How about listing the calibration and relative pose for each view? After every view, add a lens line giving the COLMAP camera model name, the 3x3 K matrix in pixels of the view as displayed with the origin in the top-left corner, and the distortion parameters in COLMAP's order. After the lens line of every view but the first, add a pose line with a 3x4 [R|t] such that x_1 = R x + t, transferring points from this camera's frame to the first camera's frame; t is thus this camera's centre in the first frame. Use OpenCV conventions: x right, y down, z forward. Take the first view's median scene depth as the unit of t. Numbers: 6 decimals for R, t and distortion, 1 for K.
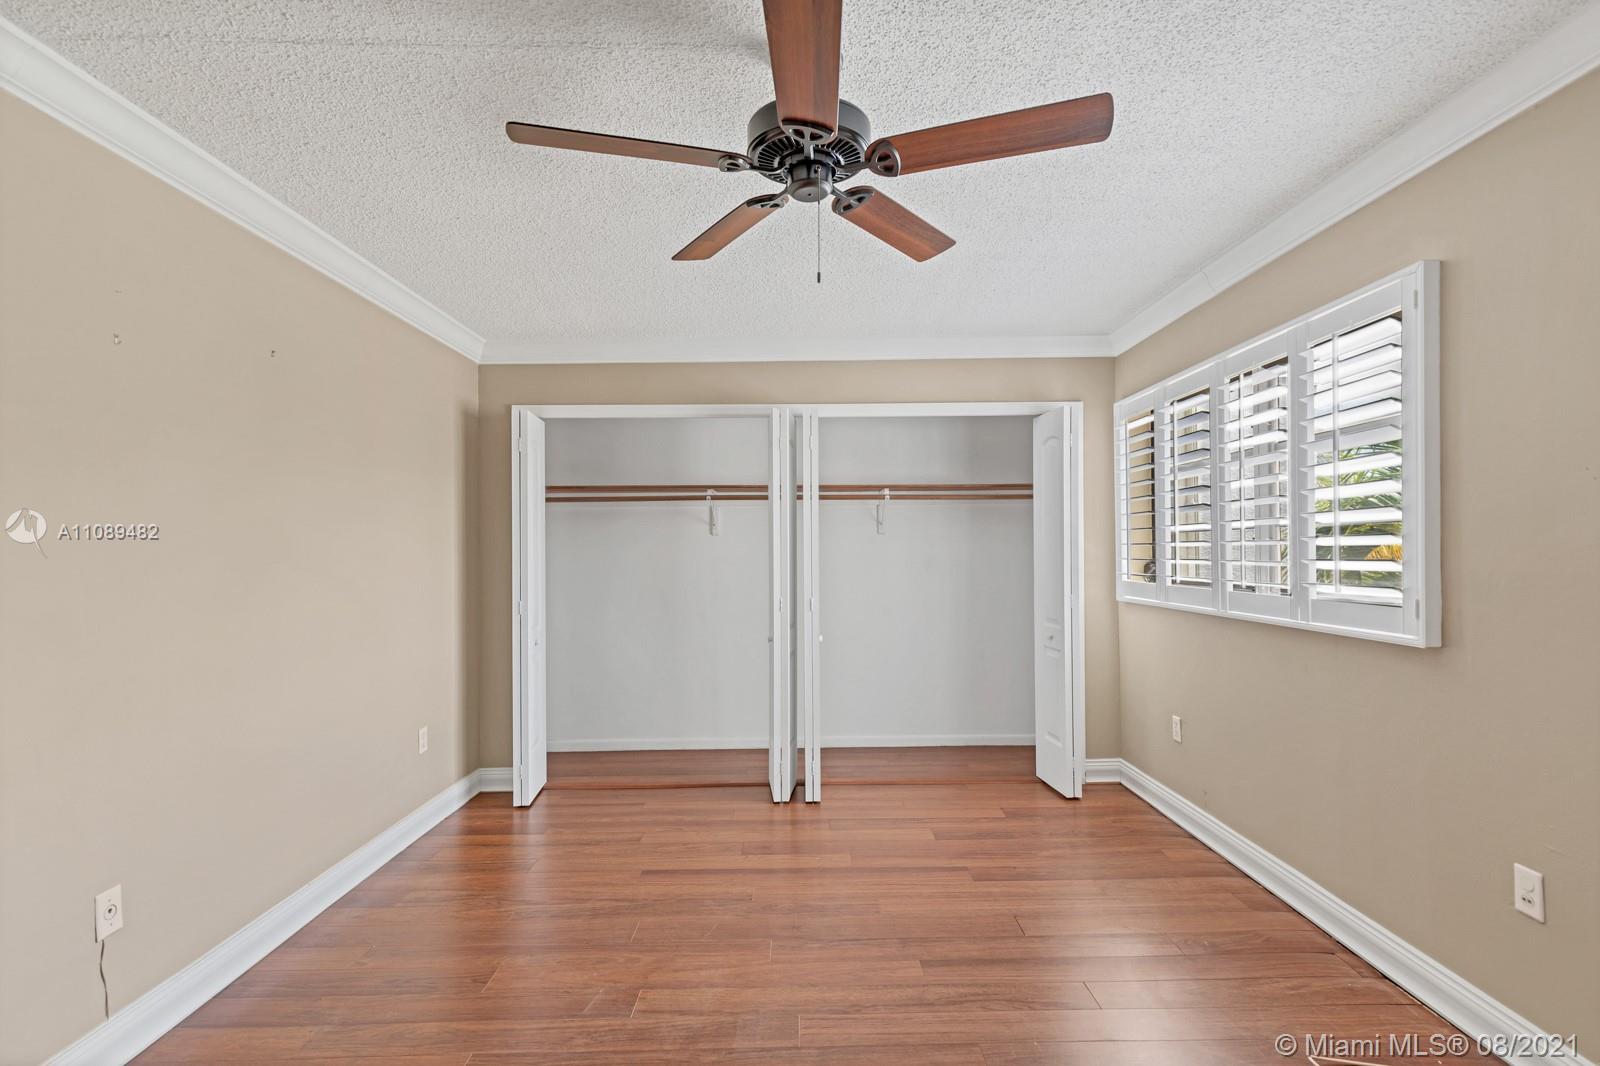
lens RADIAL K [[723.4, 0, 791.3], [0, 723.4, 546.4], [0, 0, 1]] dist [0.002666, 0.000043]
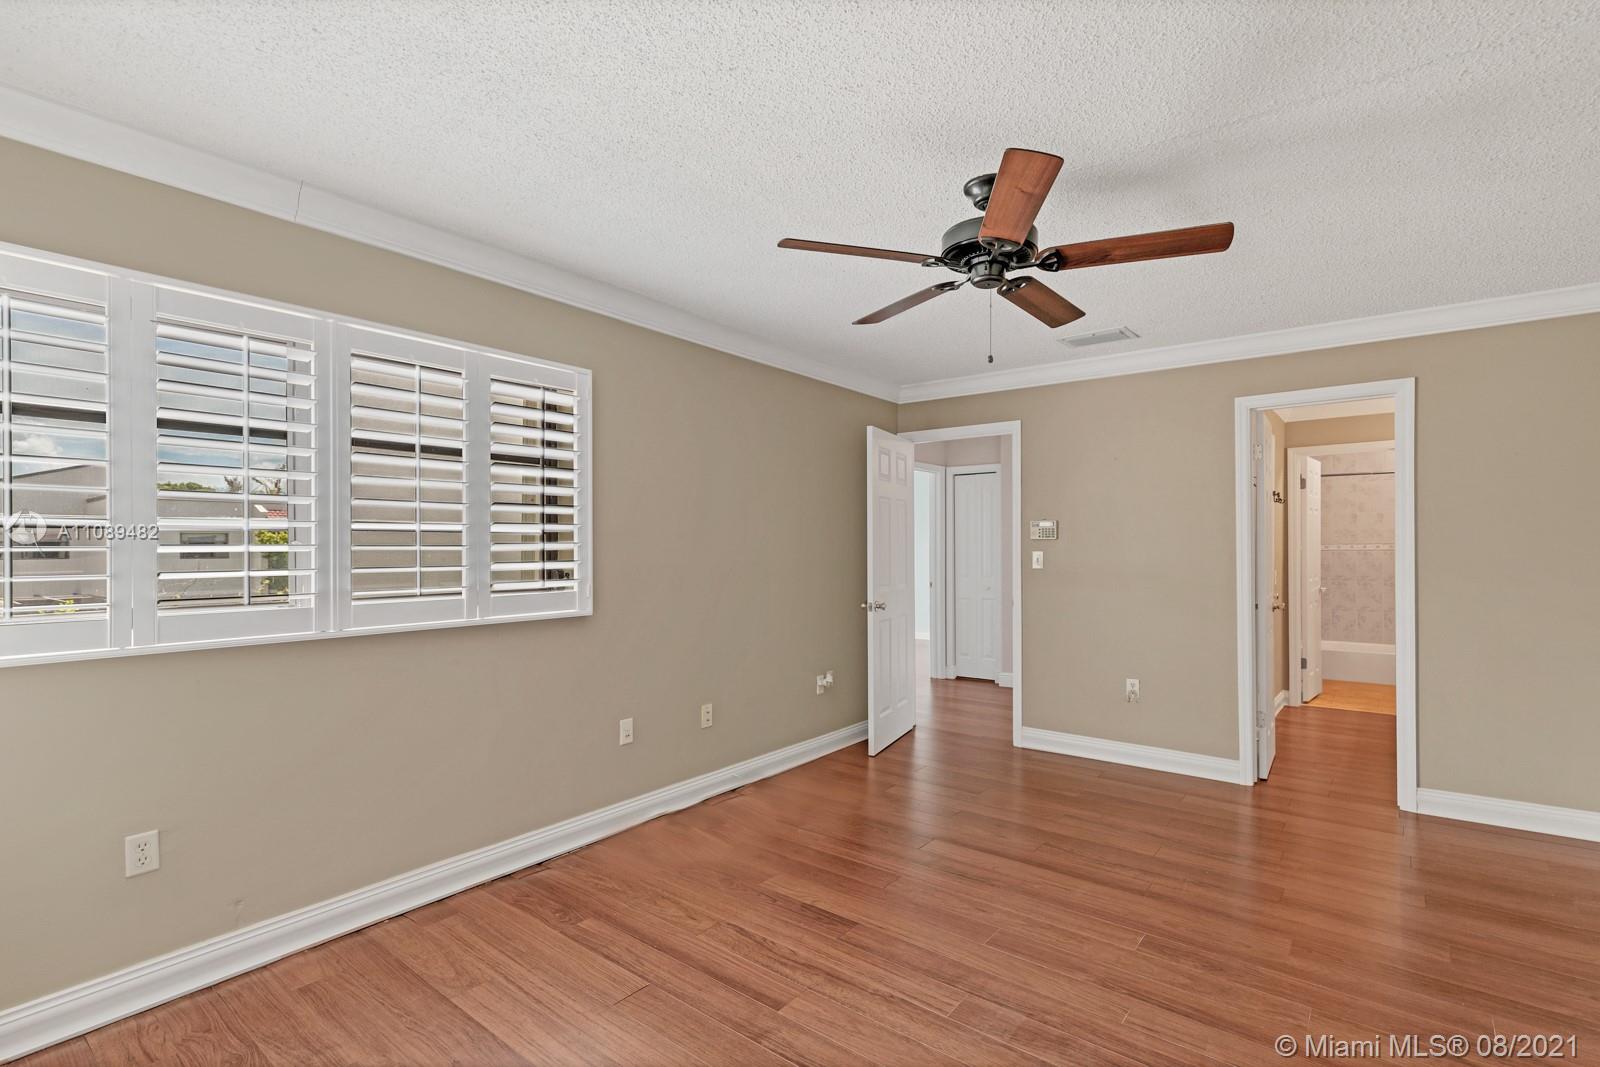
lens RADIAL K [[723.4, 0, 791.3], [0, 723.4, 546.9], [0, 0, 1]] dist [0.002666, 0.000043]
pose [[-0.764159, 0.011739, 0.644921, -0.465362], [0.010397, 0.999929, -0.005882, 0.006130], [-0.644944, 0.002210, -0.764227, 1.857387]]
